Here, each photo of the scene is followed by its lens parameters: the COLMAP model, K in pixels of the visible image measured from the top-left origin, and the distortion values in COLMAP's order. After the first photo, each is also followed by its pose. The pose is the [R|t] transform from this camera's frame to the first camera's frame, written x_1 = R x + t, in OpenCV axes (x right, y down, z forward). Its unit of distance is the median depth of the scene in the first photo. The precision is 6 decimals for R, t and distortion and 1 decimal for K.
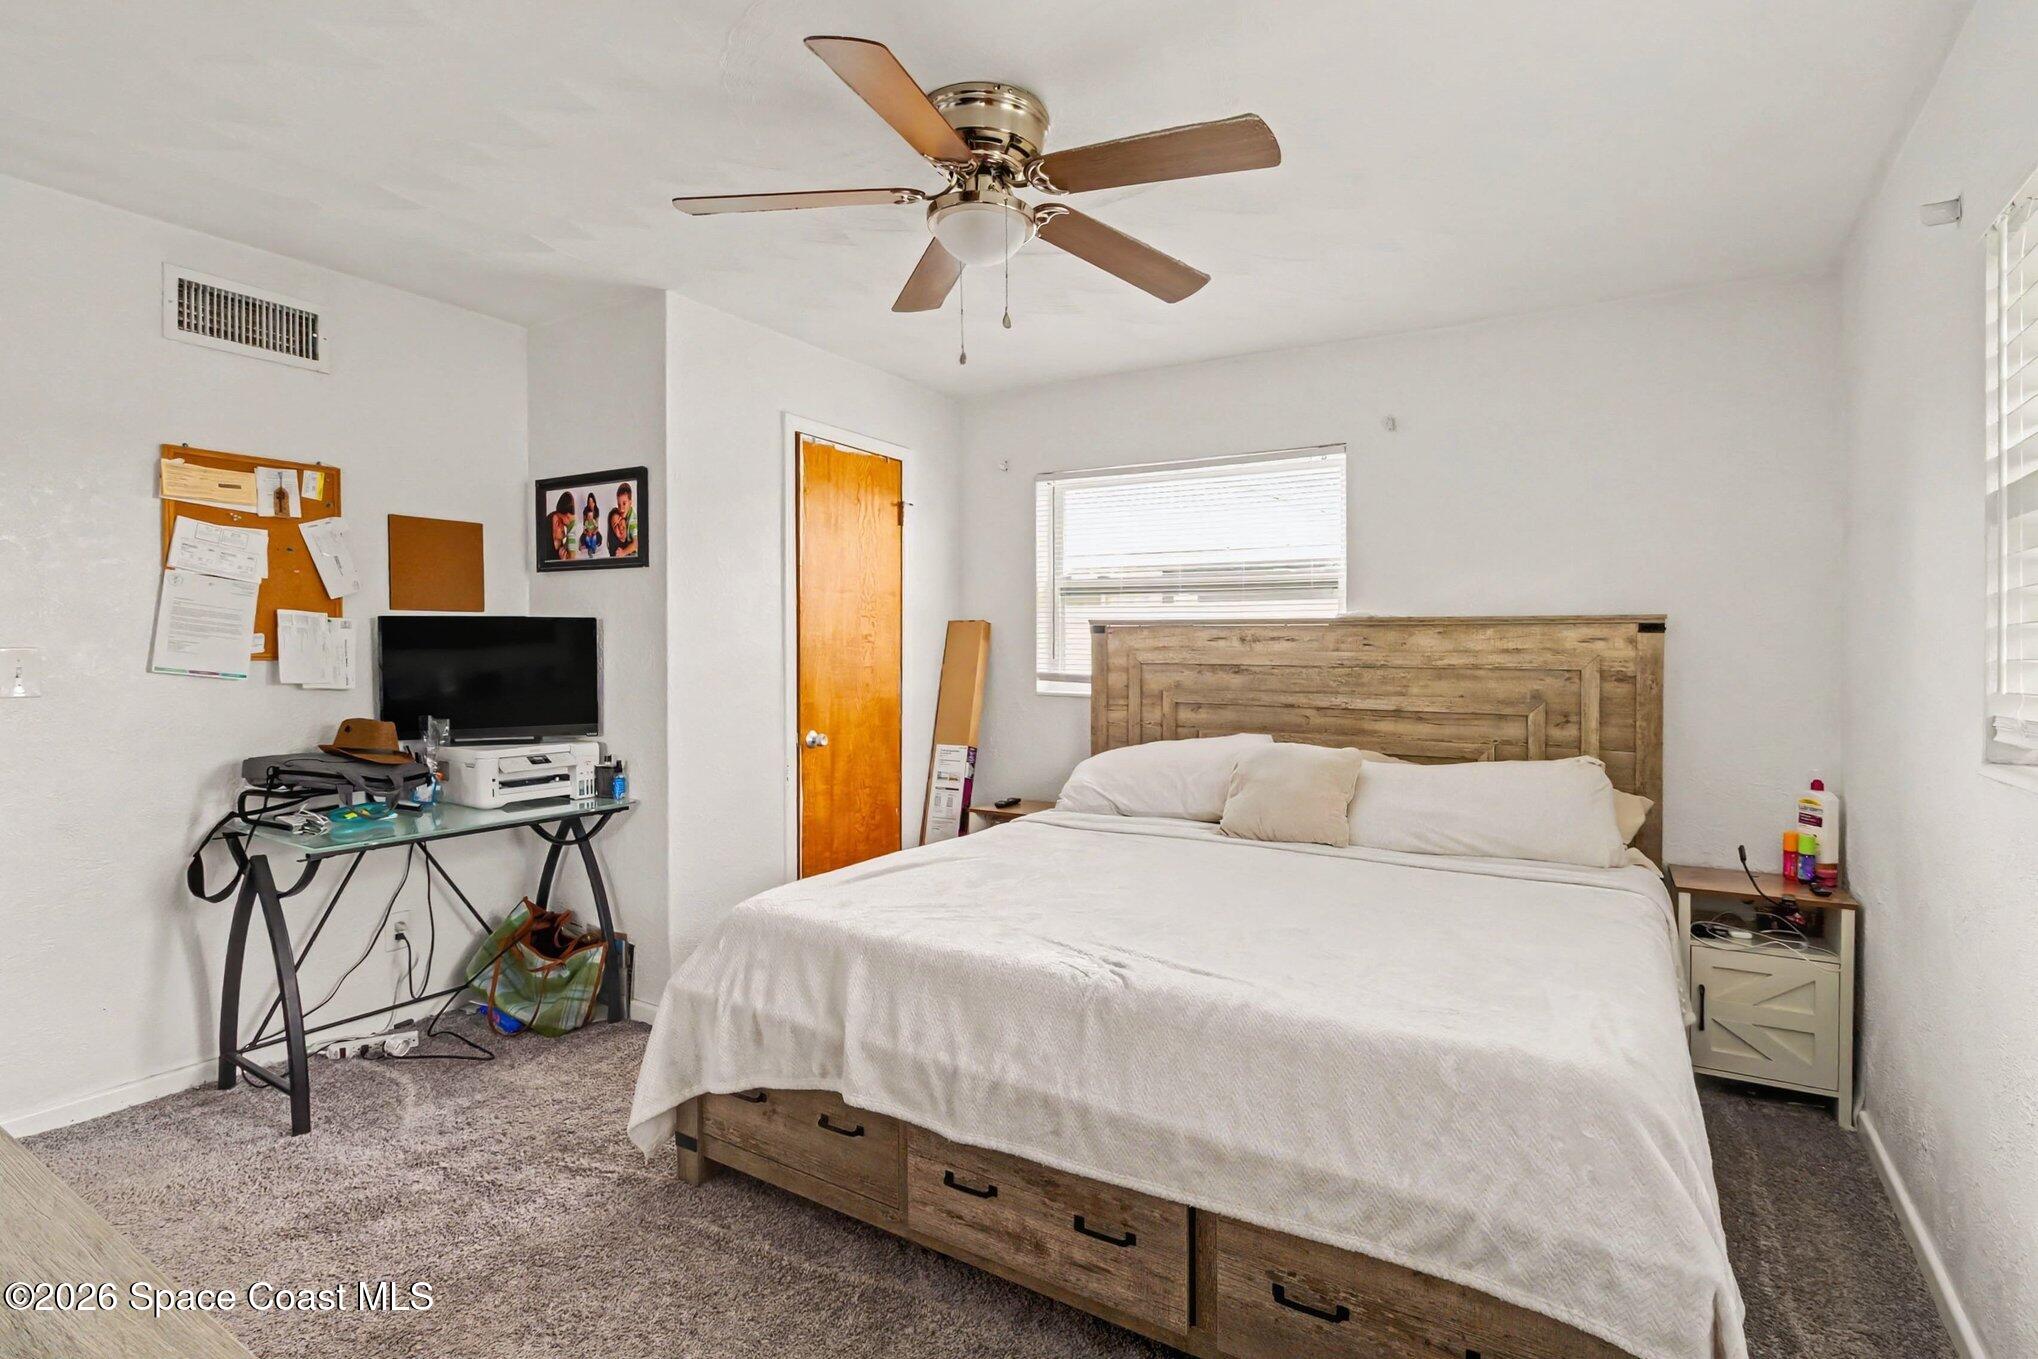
lens RADIAL K [[971.4, 0, 1009.7], [0, 971.4, 626.8], [0, 0, 1]] dist [0.002688, 0.000002]
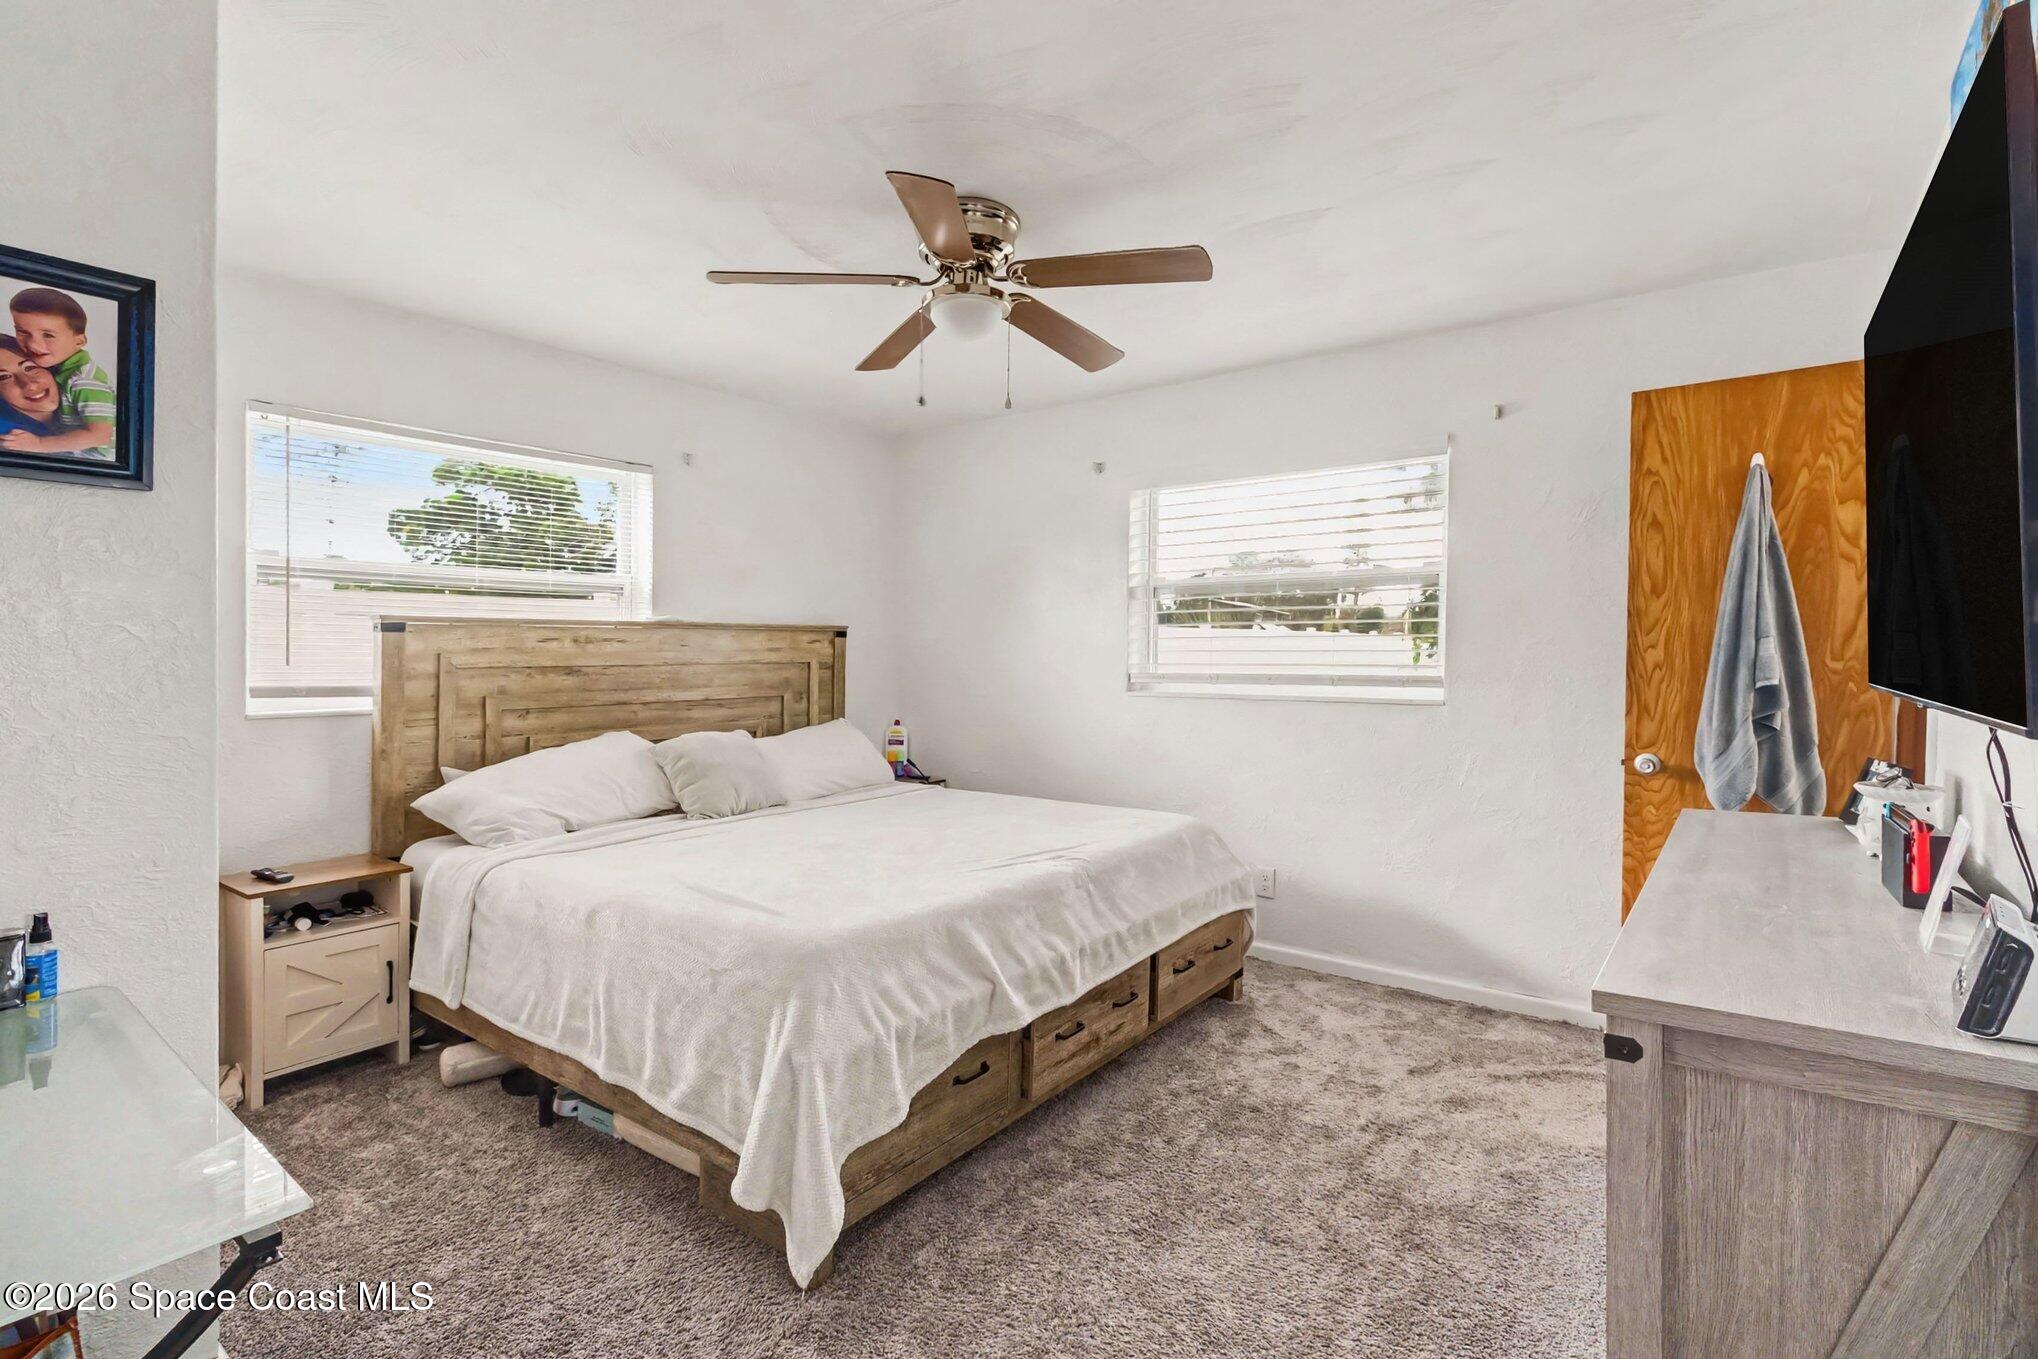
lens RADIAL K [[971.4, 0, 1009.7], [0, 971.4, 626.8], [0, 0, 1]] dist [0.002688, 0.000002]
pose [[0.110199, 0.015126, 0.993794, -0.792692], [-0.018639, 0.999740, -0.013149, 0.004354], [-0.993735, -0.017074, 0.110452, 0.510271]]
